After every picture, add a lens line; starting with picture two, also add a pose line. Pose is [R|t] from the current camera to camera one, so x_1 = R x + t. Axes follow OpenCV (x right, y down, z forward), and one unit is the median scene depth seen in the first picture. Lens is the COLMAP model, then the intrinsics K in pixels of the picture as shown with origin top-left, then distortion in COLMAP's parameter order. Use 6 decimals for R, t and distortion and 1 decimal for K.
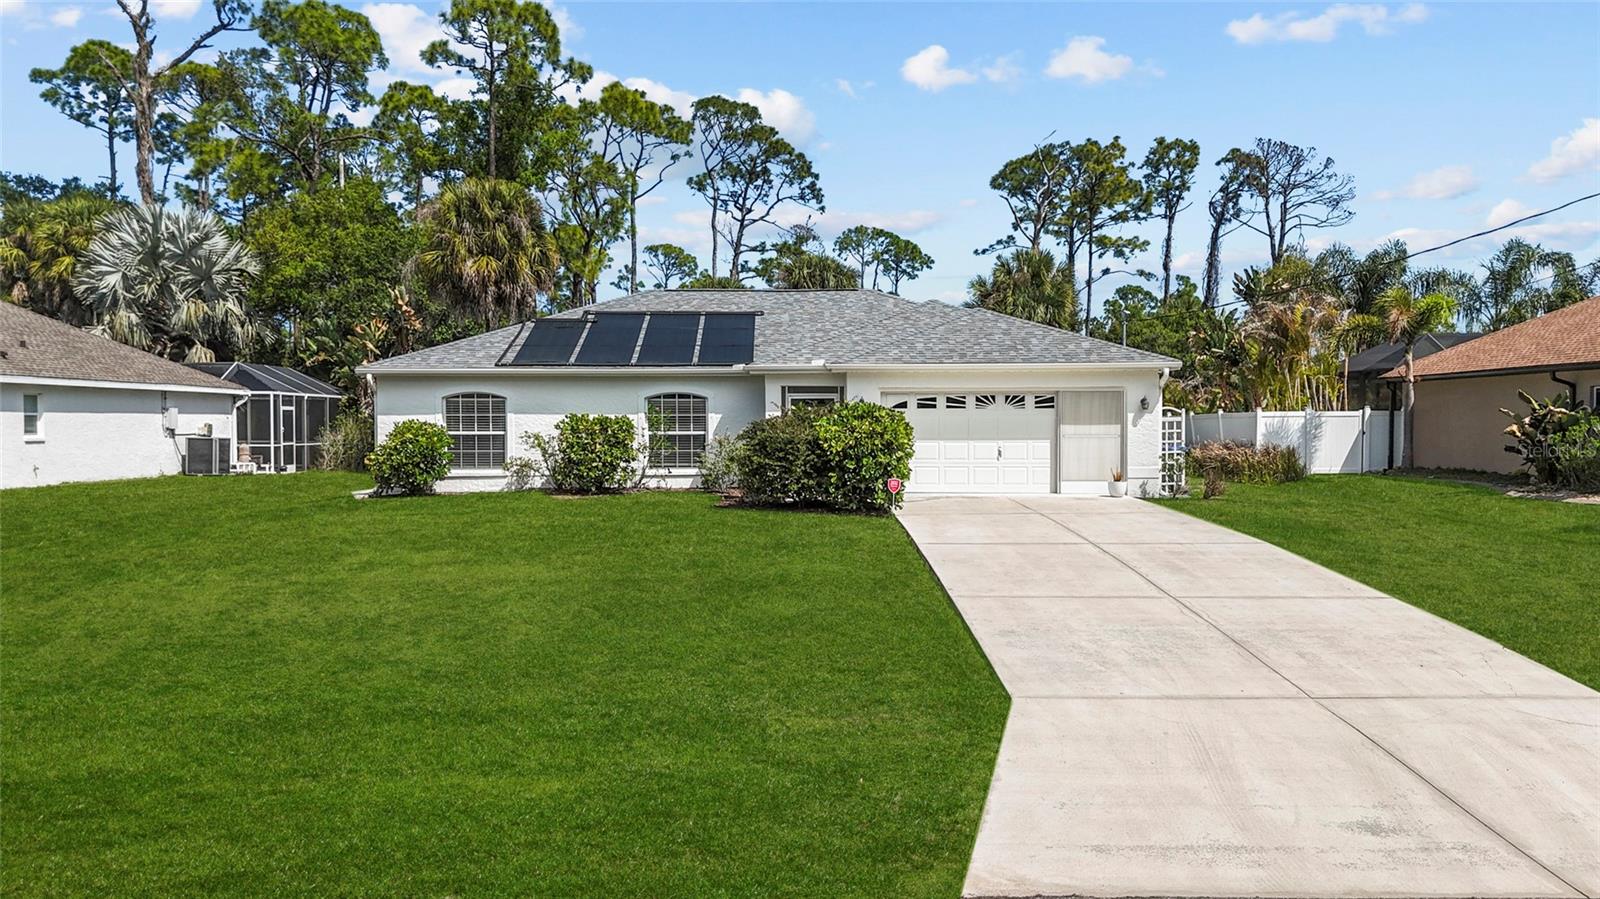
lens RADIAL K [[1157.9, 0, 753.8], [0, 1157.9, 446.2], [0, 0, 1]] dist [0.101481, -0.119563]
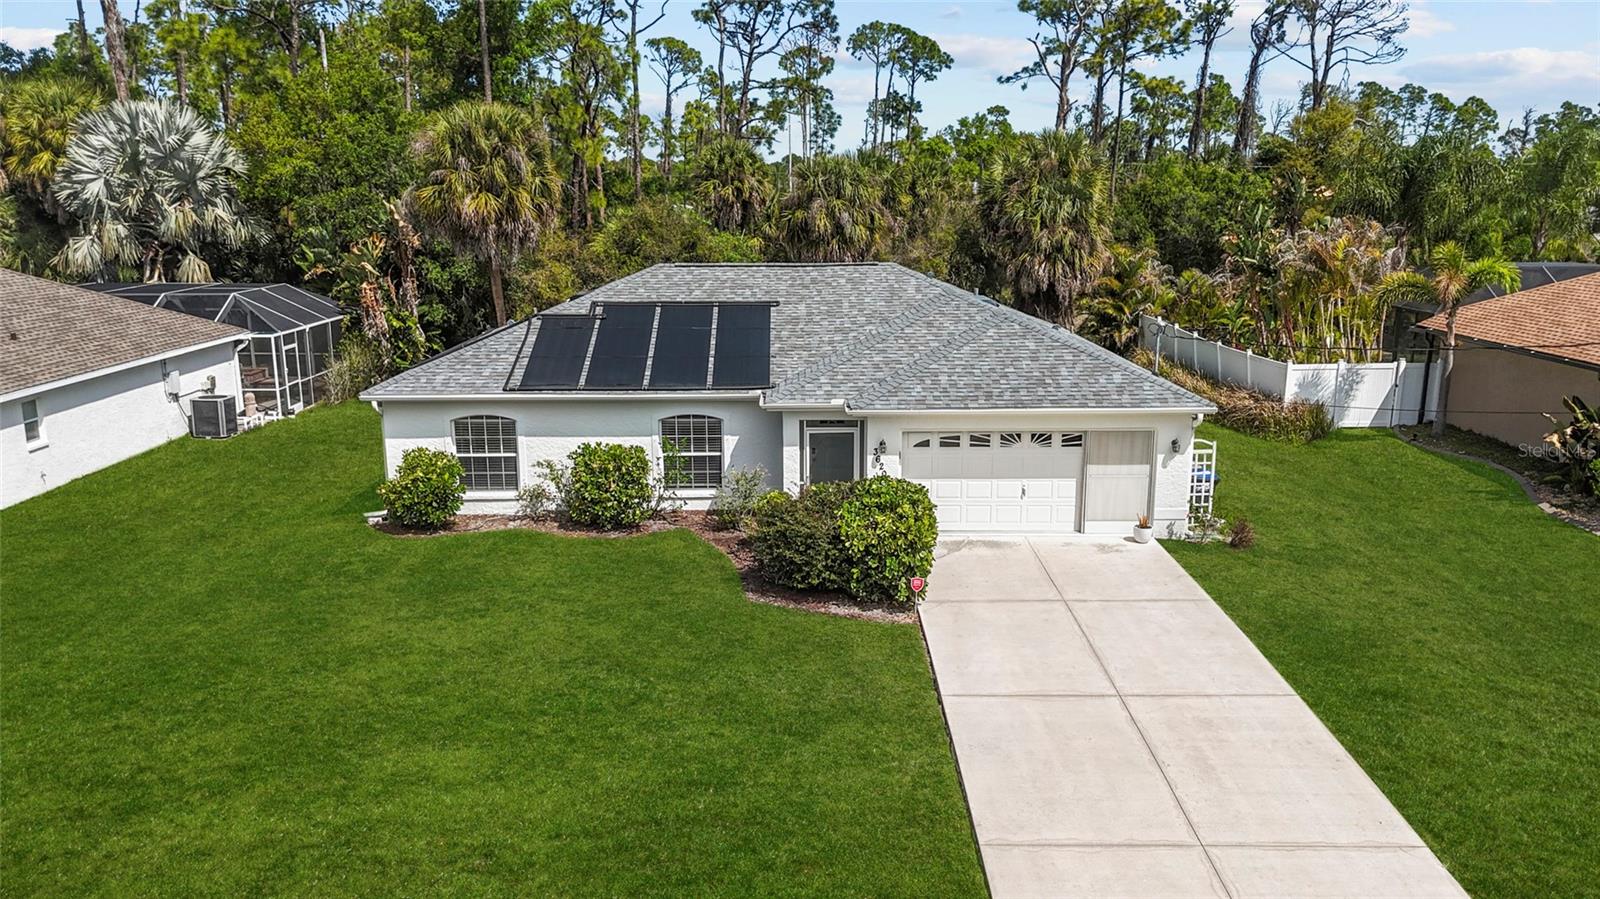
lens RADIAL K [[1157.9, 0, 753.8], [0, 1157.9, 446.2], [0, 0, 1]] dist [0.101481, -0.119563]
pose [[0.999950, -0.006201, -0.007787, -0.004608], [0.007596, 0.980923, 0.194248, -0.143199], [0.006434, -0.194298, 0.980922, 0.030141]]
